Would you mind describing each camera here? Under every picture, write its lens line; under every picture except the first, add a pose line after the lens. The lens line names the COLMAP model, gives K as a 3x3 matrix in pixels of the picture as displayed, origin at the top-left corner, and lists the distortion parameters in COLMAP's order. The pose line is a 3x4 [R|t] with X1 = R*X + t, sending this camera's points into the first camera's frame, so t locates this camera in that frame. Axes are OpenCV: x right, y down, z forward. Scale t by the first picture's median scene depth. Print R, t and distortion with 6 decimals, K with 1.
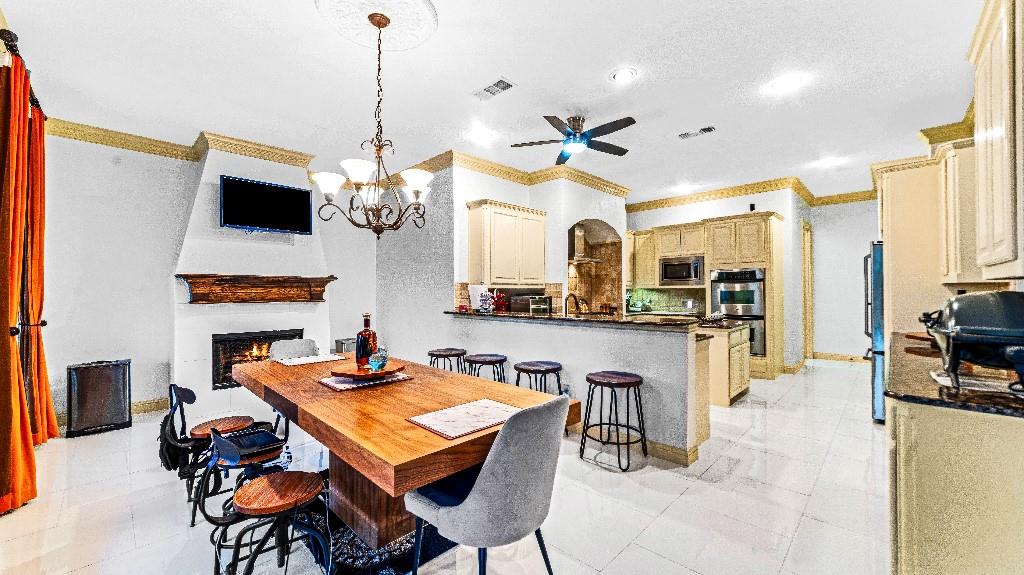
lens RADIAL K [[396.4, 0, 514.1], [0, 396.4, 295.2], [0, 0, 1]] dist [0.001085, 0.000265]
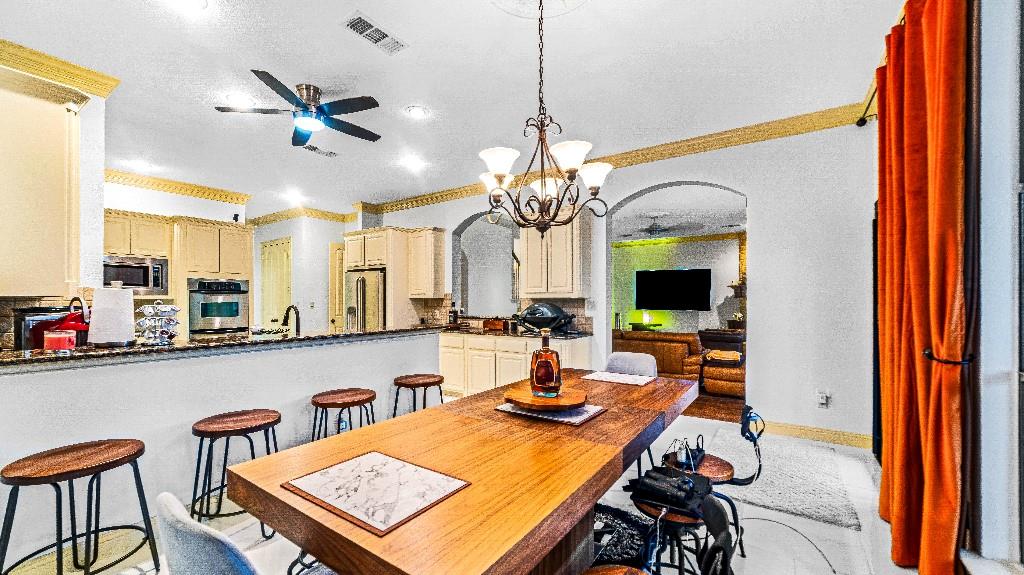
lens RADIAL K [[396.4, 0, 514.1], [0, 396.4, 295.2], [0, 0, 1]] dist [0.001085, 0.000265]
pose [[-0.162317, 0.018660, 0.986562, -0.457065], [0.012828, 0.999777, -0.016800, -0.005035], [-0.986655, 0.009929, -0.162520, 0.481180]]
